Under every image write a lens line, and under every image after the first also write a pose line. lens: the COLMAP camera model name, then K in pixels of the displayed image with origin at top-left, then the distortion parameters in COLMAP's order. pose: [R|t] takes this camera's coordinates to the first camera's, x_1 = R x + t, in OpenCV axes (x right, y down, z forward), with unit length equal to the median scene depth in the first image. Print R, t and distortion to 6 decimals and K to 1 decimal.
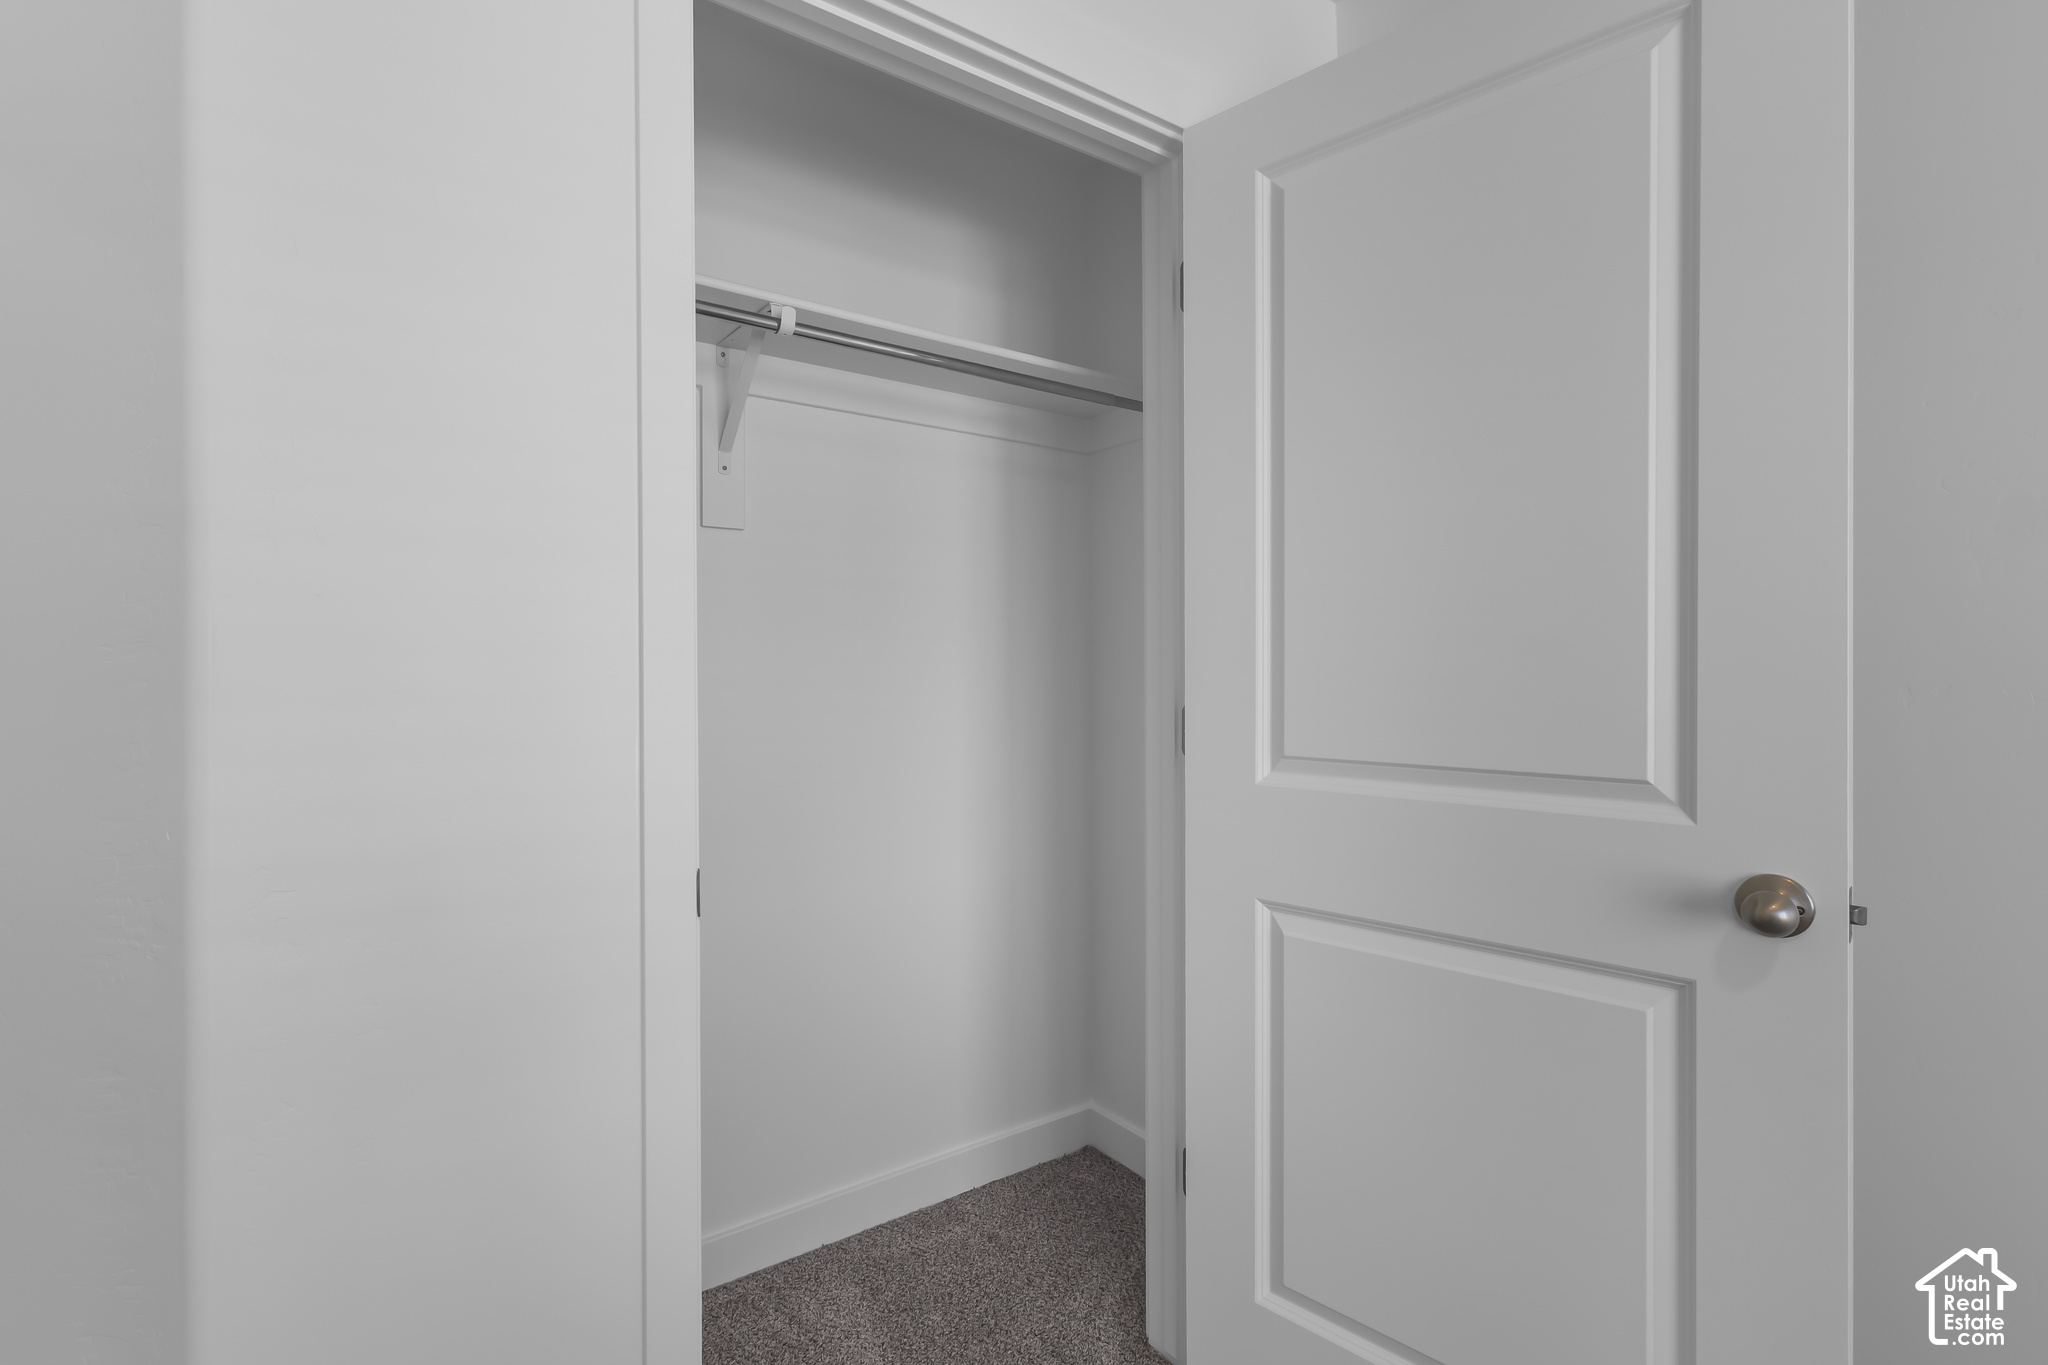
lens RADIAL K [[954.6, 0, 1024.2], [0, 954.6, 685.0], [0, 0, 1]] dist [0.015606, -0.000150]
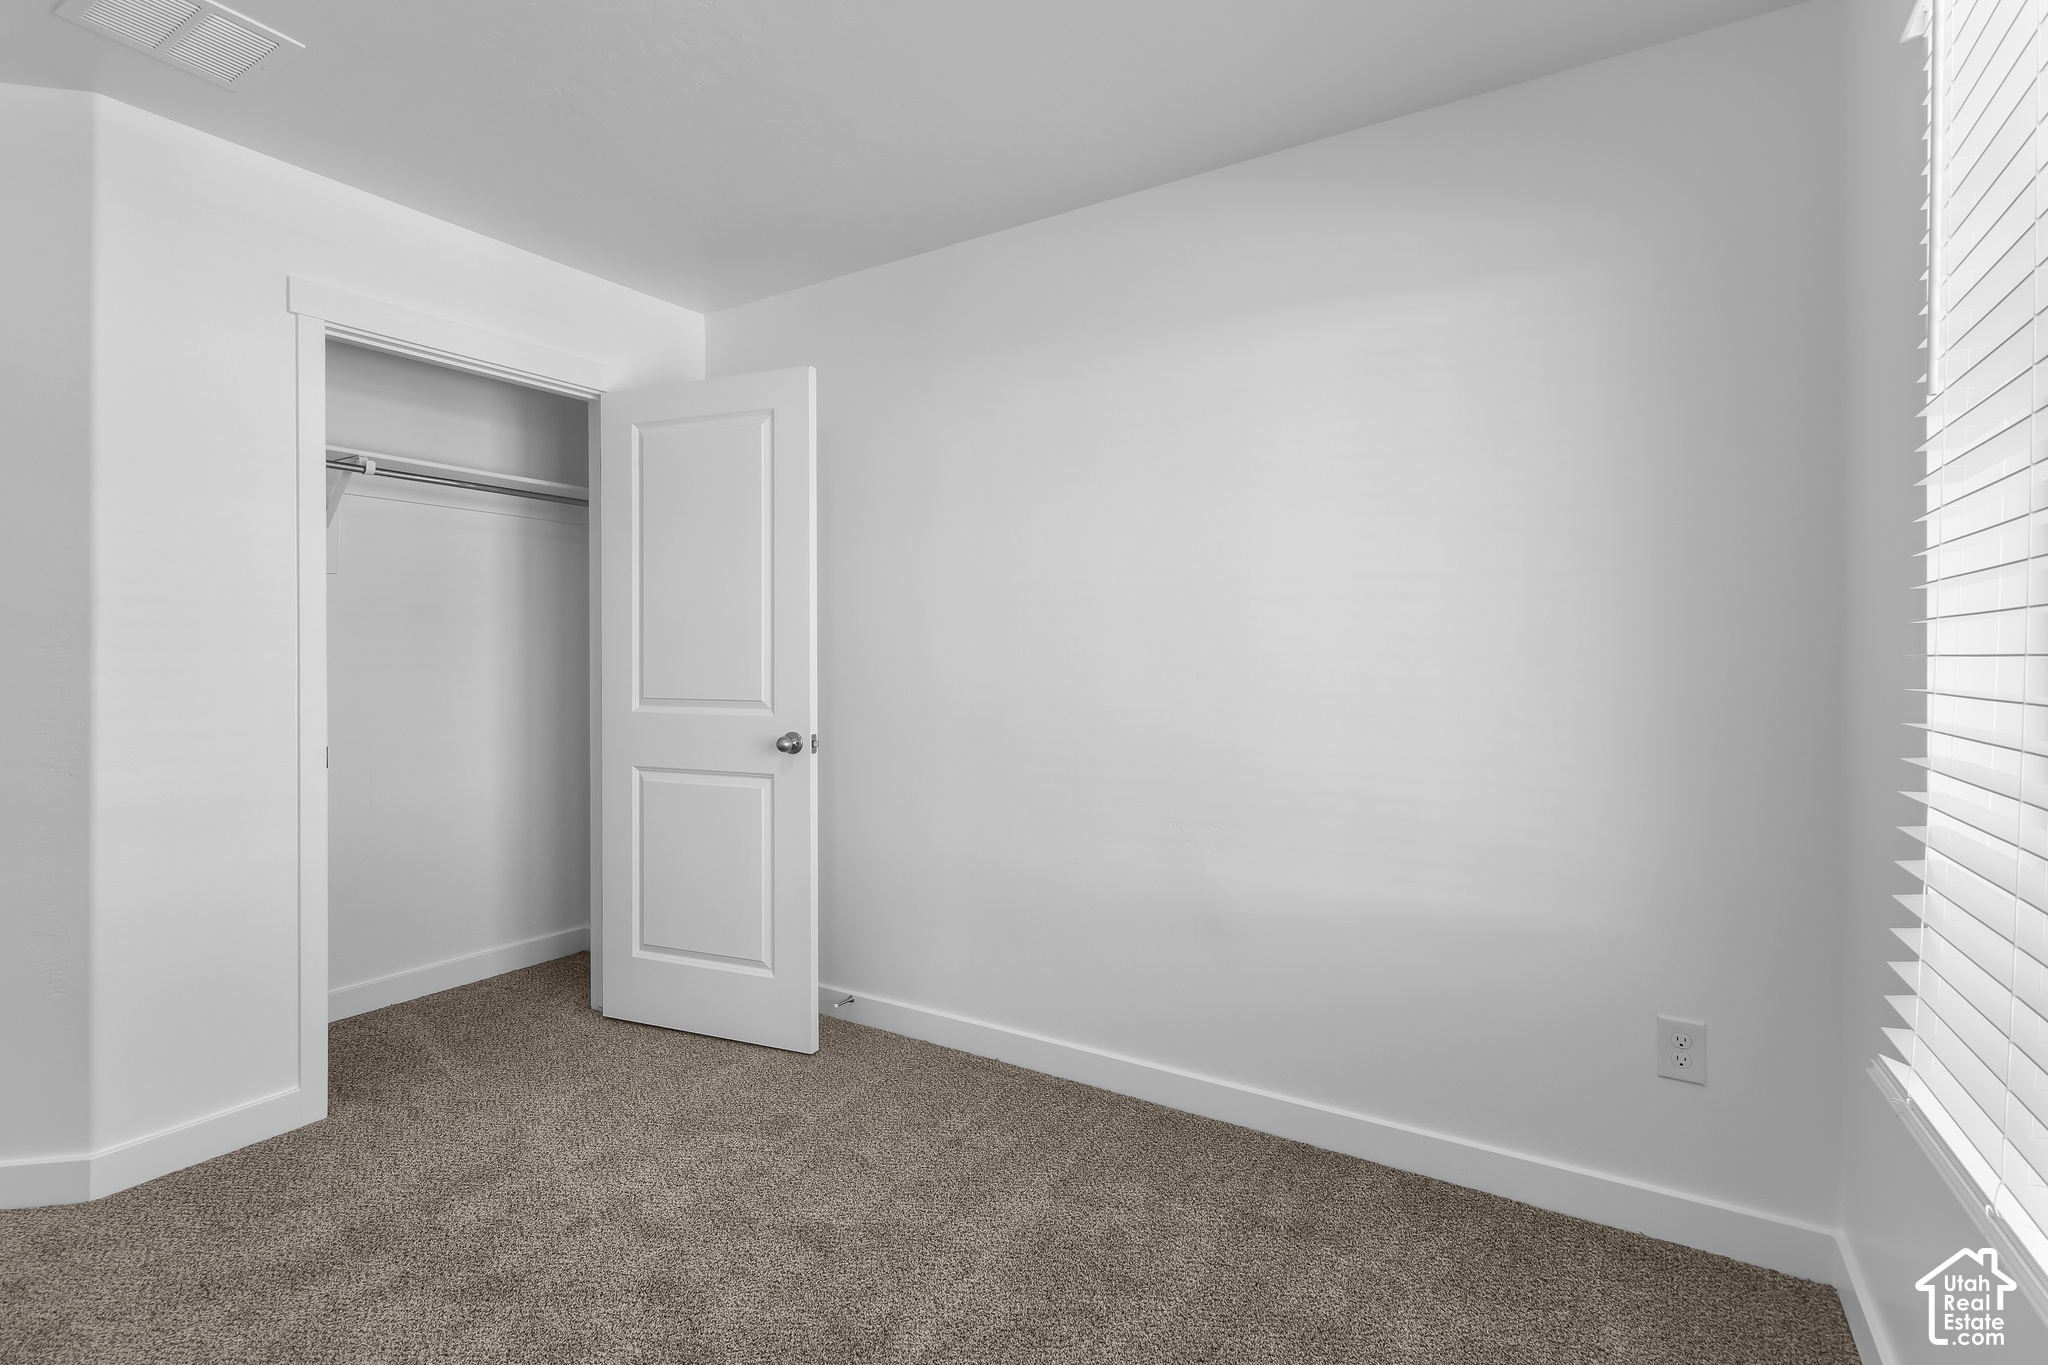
lens RADIAL K [[954.6, 0, 1015.0], [0, 954.6, 660.7], [0, 0, 1]] dist [0.015606, -0.000150]
pose [[0.932593, -0.000386, 0.360929, 0.268922], [0.003998, 0.999949, -0.009260, 0.012732], [-0.360907, 0.010078, 0.932547, -1.302583]]
